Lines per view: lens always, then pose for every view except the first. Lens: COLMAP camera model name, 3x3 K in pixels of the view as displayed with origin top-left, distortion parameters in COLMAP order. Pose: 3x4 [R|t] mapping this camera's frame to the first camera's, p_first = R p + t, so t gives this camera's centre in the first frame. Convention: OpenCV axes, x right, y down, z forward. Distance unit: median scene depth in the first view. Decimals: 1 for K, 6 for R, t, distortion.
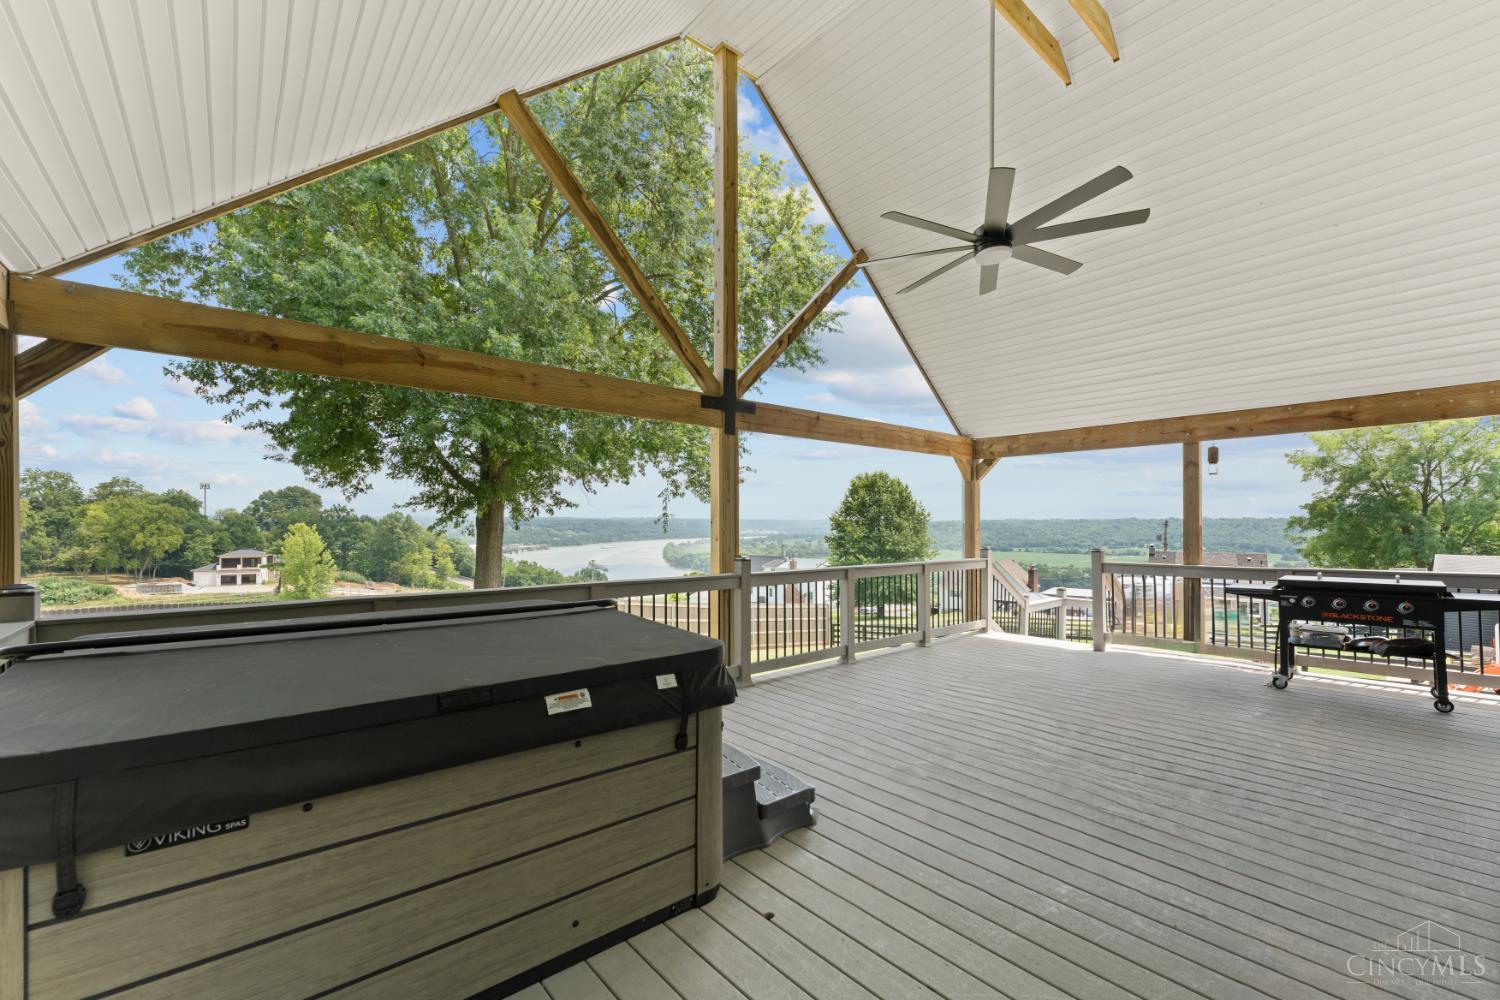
lens RADIAL K [[612.9, 0, 756.8], [0, 612.9, 524.3], [0, 0, 1]] dist [0.002677, -0.000599]
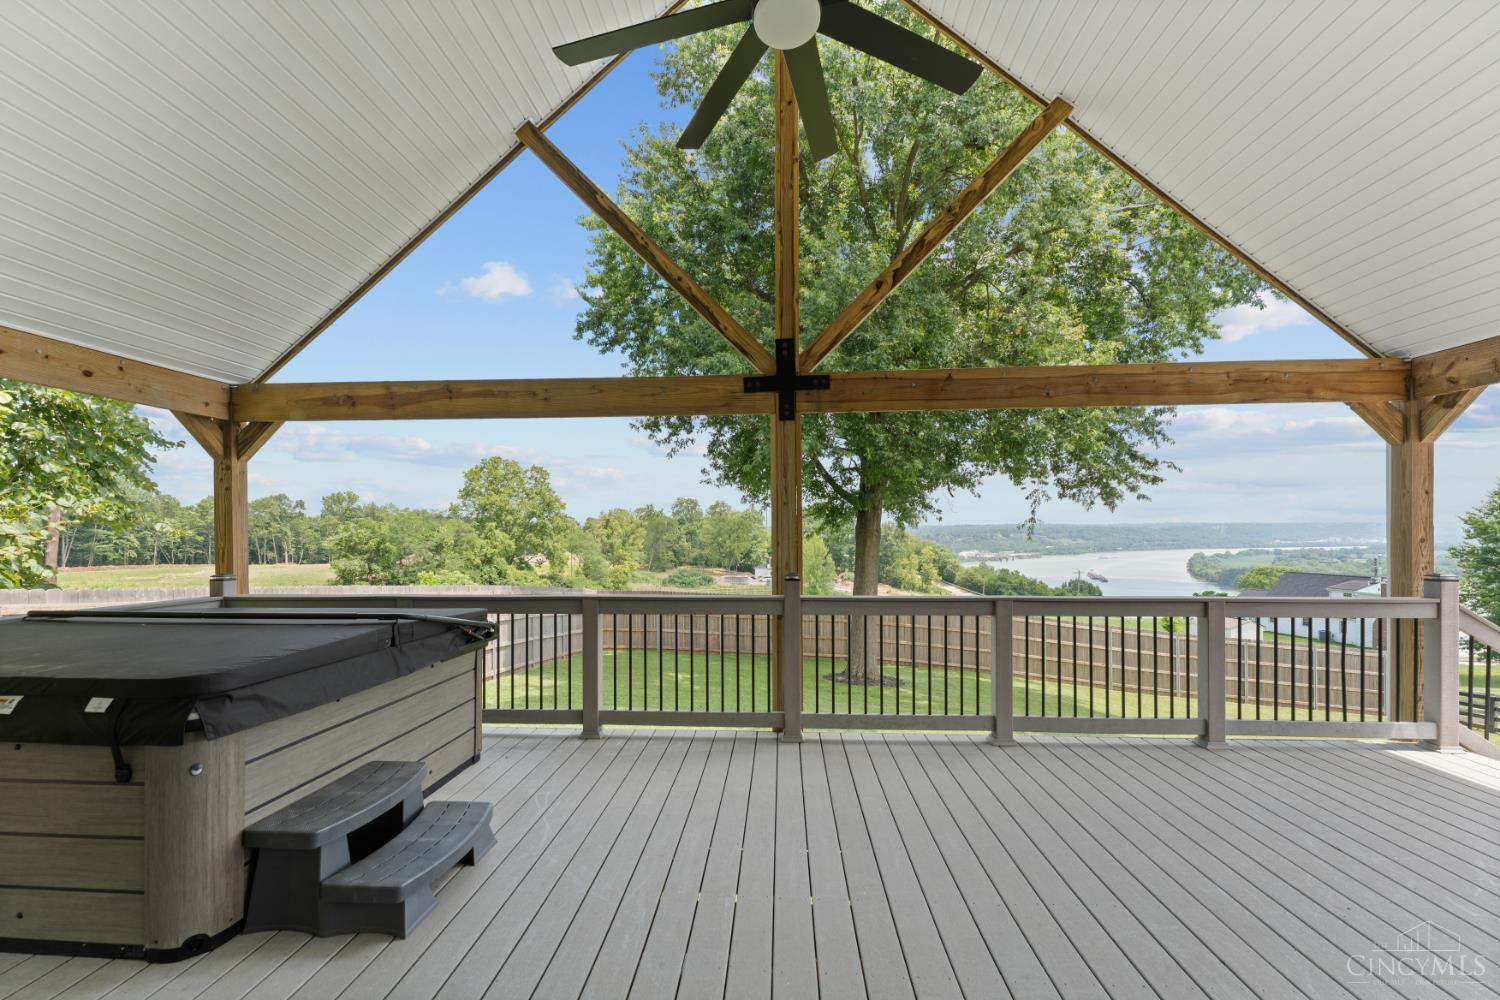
lens RADIAL K [[612.9, 0, 744.9], [0, 612.9, 534.2], [0, 0, 1]] dist [0.002677, -0.000599]
pose [[0.717686, -0.003925, -0.696356, 0.087266], [0.006395, 0.999979, 0.000955, -0.000002], [0.696338, -0.005138, 0.717696, 0.072420]]
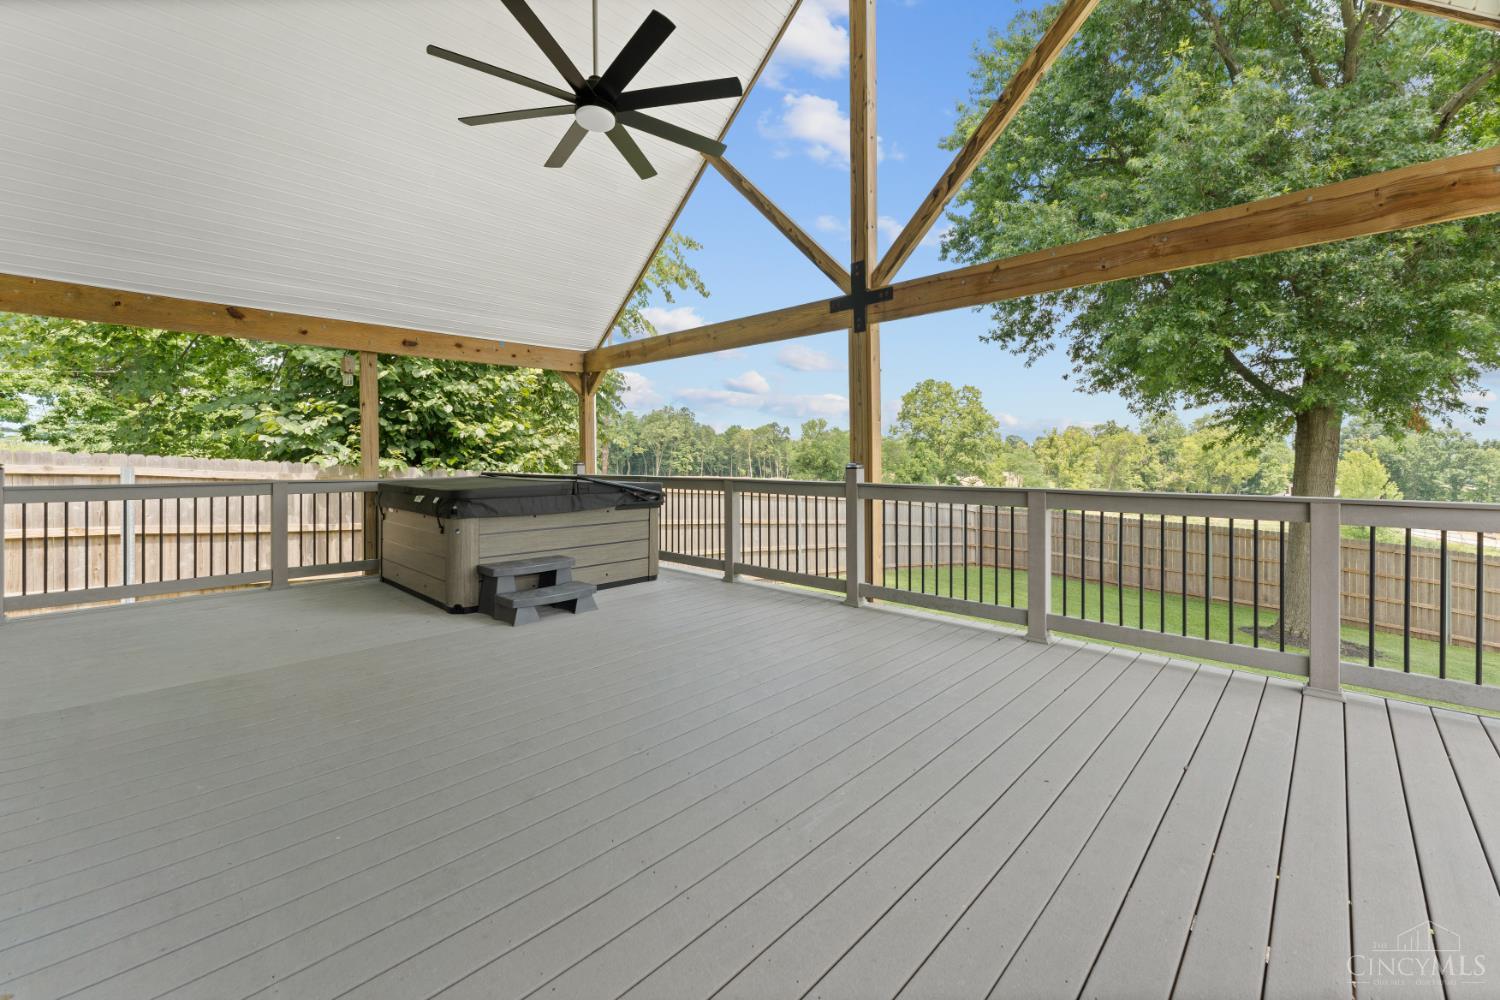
lens RADIAL K [[612.9, 0, 749.8], [0, 612.9, 458.2], [0, 0, 1]] dist [0.002677, -0.000599]
pose [[0.108784, 0.001874, -0.994064, 0.158804], [0.005469, 0.999982, 0.002483, 0.007454], [0.994050, -0.005707, 0.108772, 0.136313]]
